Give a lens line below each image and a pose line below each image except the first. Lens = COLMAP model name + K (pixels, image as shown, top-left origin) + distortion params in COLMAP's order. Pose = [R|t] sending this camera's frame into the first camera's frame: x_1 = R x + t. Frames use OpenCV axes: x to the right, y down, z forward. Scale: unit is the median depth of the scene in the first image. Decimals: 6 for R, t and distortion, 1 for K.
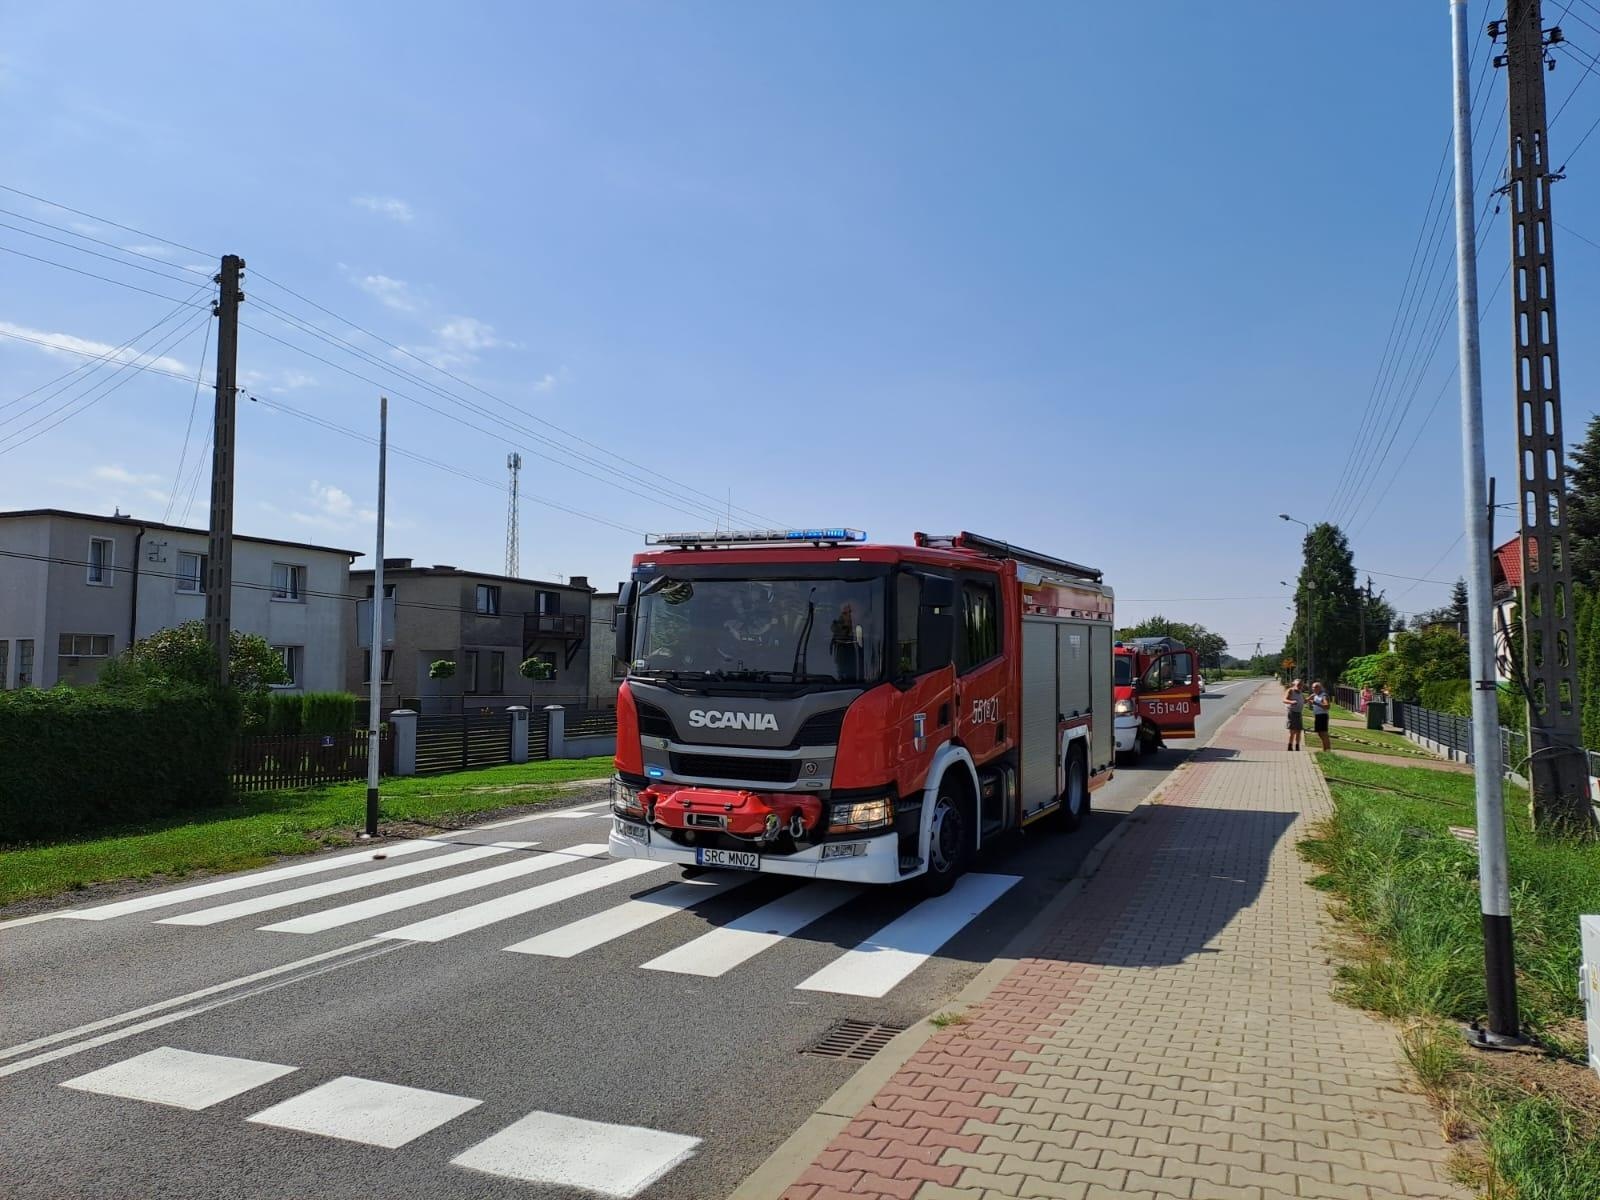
lens RADIAL K [[1190.4, 0, 807.8], [0, 1190.4, 604.6], [0, 0, 1]] dist [0.067917, -0.049566]
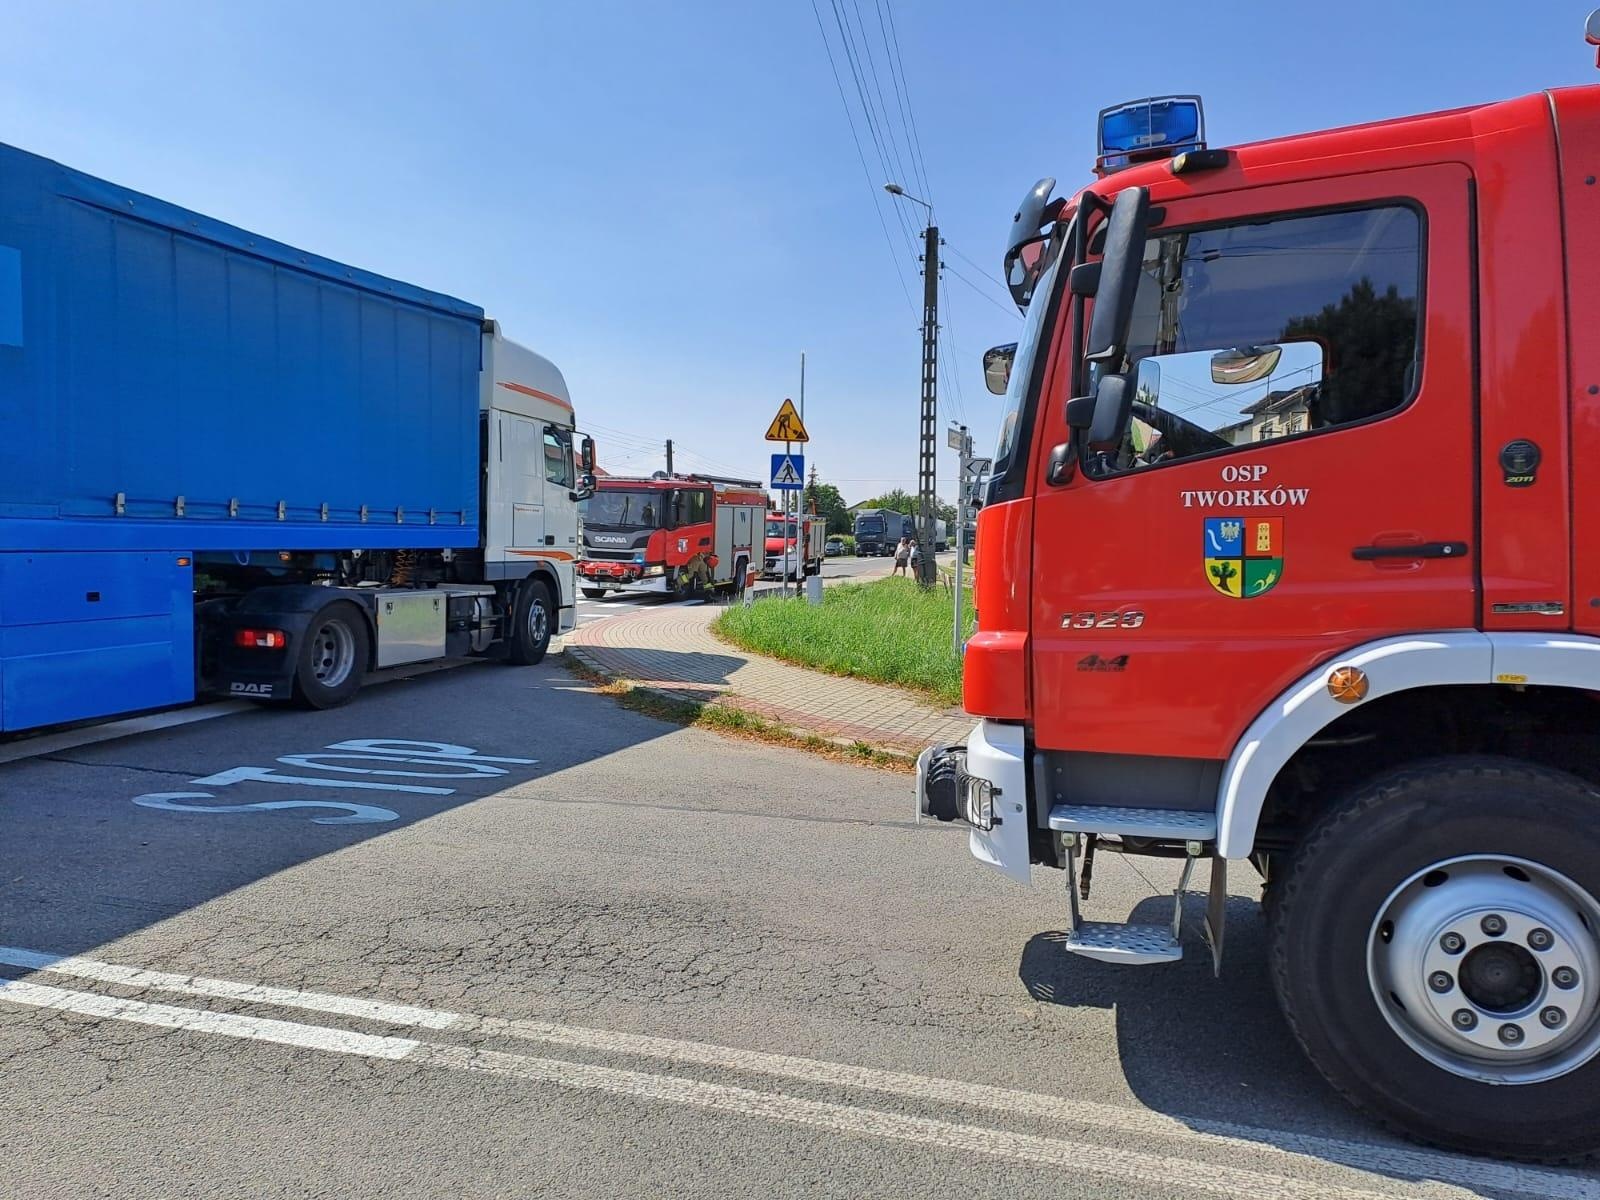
lens RADIAL K [[1190.4, 0, 807.8], [0, 1190.4, 604.6], [0, 0, 1]] dist [0.067917, -0.049566]
pose [[0.981645, 0.002638, 0.190701, -0.147652], [-0.023836, 0.993761, 0.108952, -0.078255], [-0.189224, -0.111498, 0.975583, -2.017437]]
